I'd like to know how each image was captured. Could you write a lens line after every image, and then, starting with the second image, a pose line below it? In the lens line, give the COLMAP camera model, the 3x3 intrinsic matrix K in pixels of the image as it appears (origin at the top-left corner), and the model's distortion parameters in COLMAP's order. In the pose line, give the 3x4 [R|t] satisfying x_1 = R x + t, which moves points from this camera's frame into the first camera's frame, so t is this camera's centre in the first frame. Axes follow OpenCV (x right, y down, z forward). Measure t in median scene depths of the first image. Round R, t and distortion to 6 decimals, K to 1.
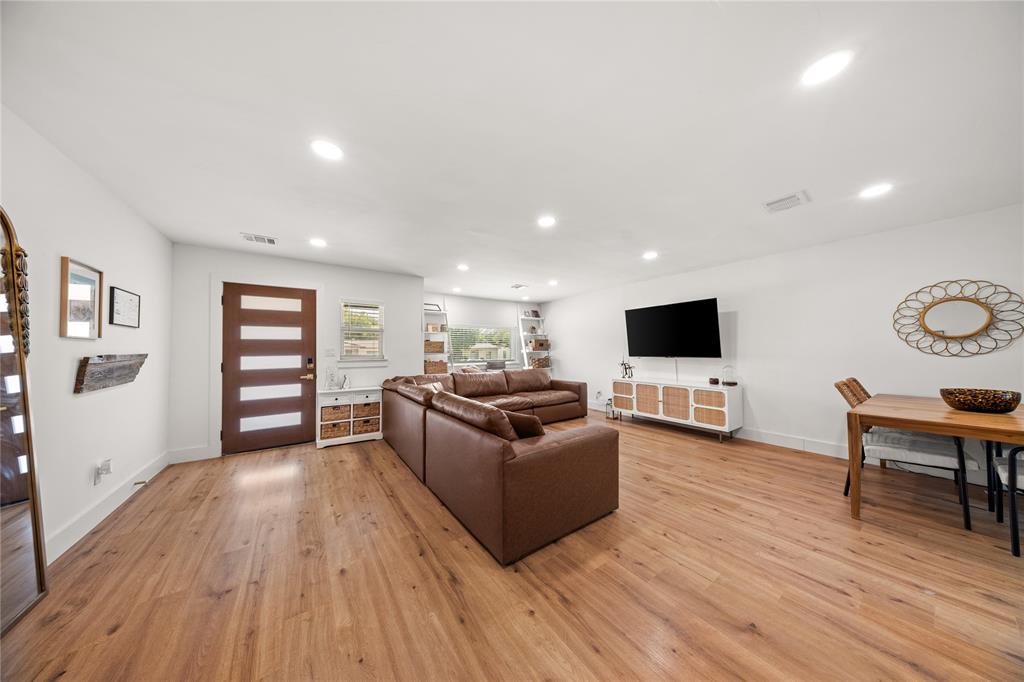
lens RADIAL K [[298.0, 0, 511.9], [0, 298.0, 342.7], [0, 0, 1]] dist [0.007613, -0.003713]
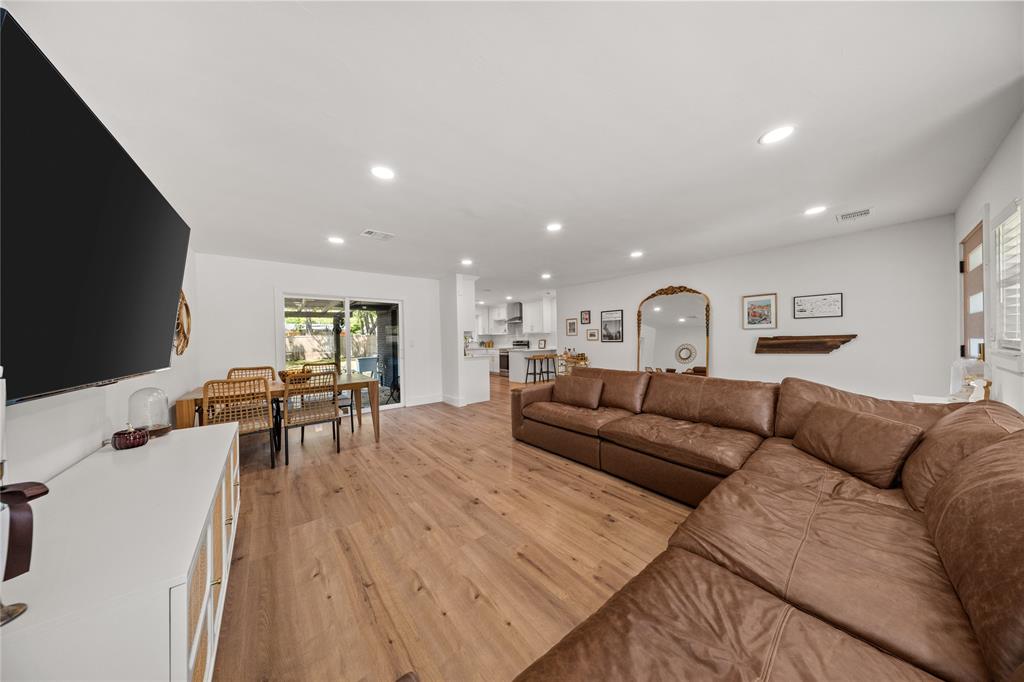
lens RADIAL K [[298.0, 0, 511.9], [0, 298.0, 342.7], [0, 0, 1]] dist [0.007613, -0.003713]
pose [[-0.996484, 0.026900, -0.079353, 0.300208], [0.028116, 0.999503, -0.014247, 0.038295], [0.078931, -0.016428, -0.996745, 1.674659]]
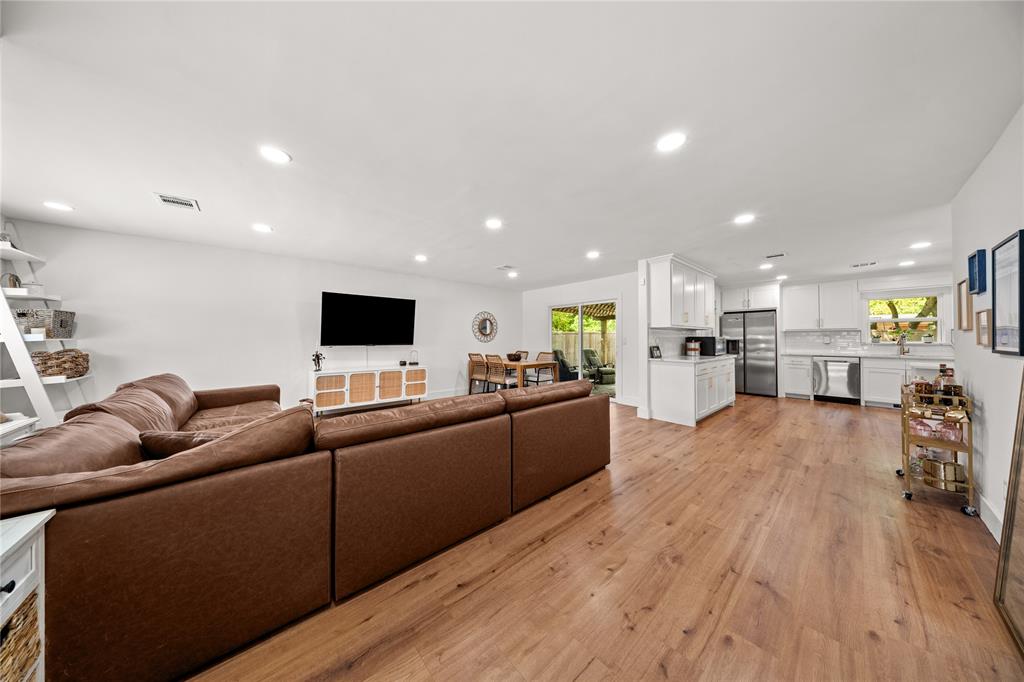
lens RADIAL K [[302.8, 0, 507.5], [0, 302.8, 334.6], [0, 0, 1]] dist [-0.001298, -0.000142]
pose [[-0.098695, 0.020494, 0.994907, -0.799541], [-0.028620, 0.999316, -0.023424, 0.029126], [-0.994706, -0.030786, -0.098041, 0.830525]]
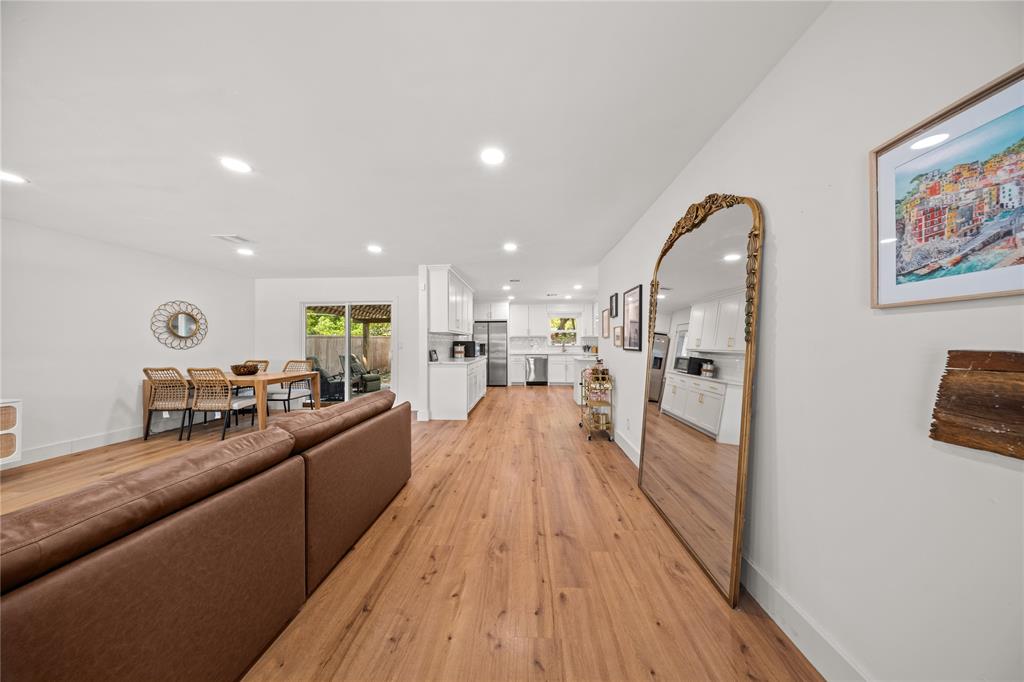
lens RADIAL K [[298.0, 0, 511.9], [0, 298.0, 342.7], [0, 0, 1]] dist [0.007613, -0.003713]
pose [[-0.784382, 0.009348, 0.620208, -0.676080], [-0.009710, 0.999579, -0.027346, 0.030467], [-0.620202, -0.027472, -0.783961, 0.903695]]
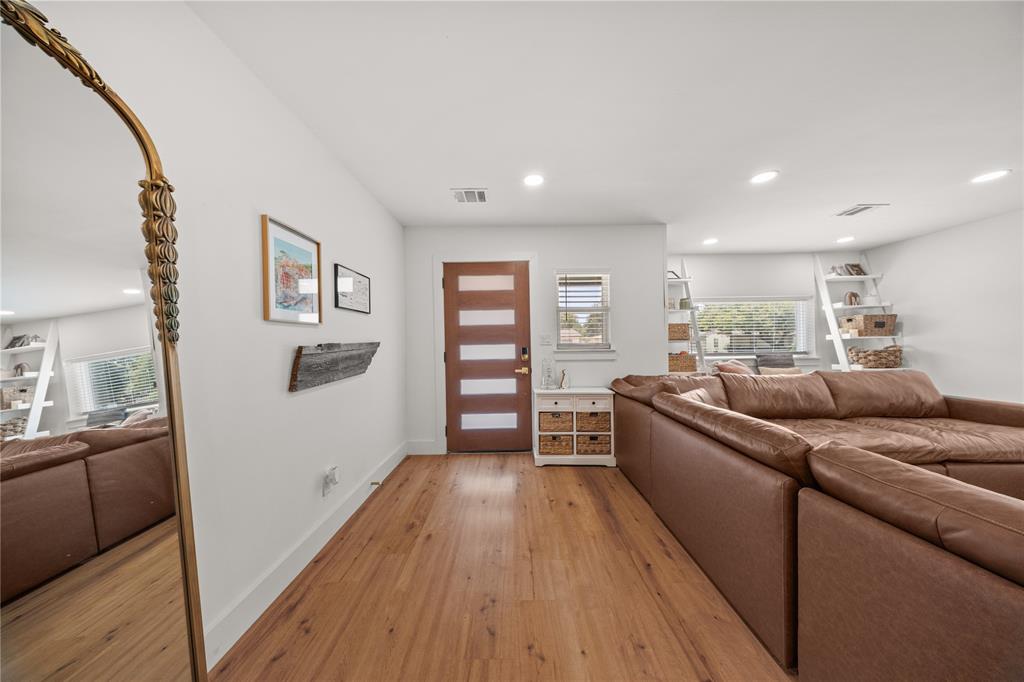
lens RADIAL K [[298.0, 0, 511.9], [0, 298.0, 342.7], [0, 0, 1]] dist [0.007613, -0.003713]
pose [[0.821215, -0.000767, -0.570618, -0.279832], [0.022908, 0.999237, 0.031626, 0.014878], [0.570158, -0.039044, 0.820606, 0.369862]]
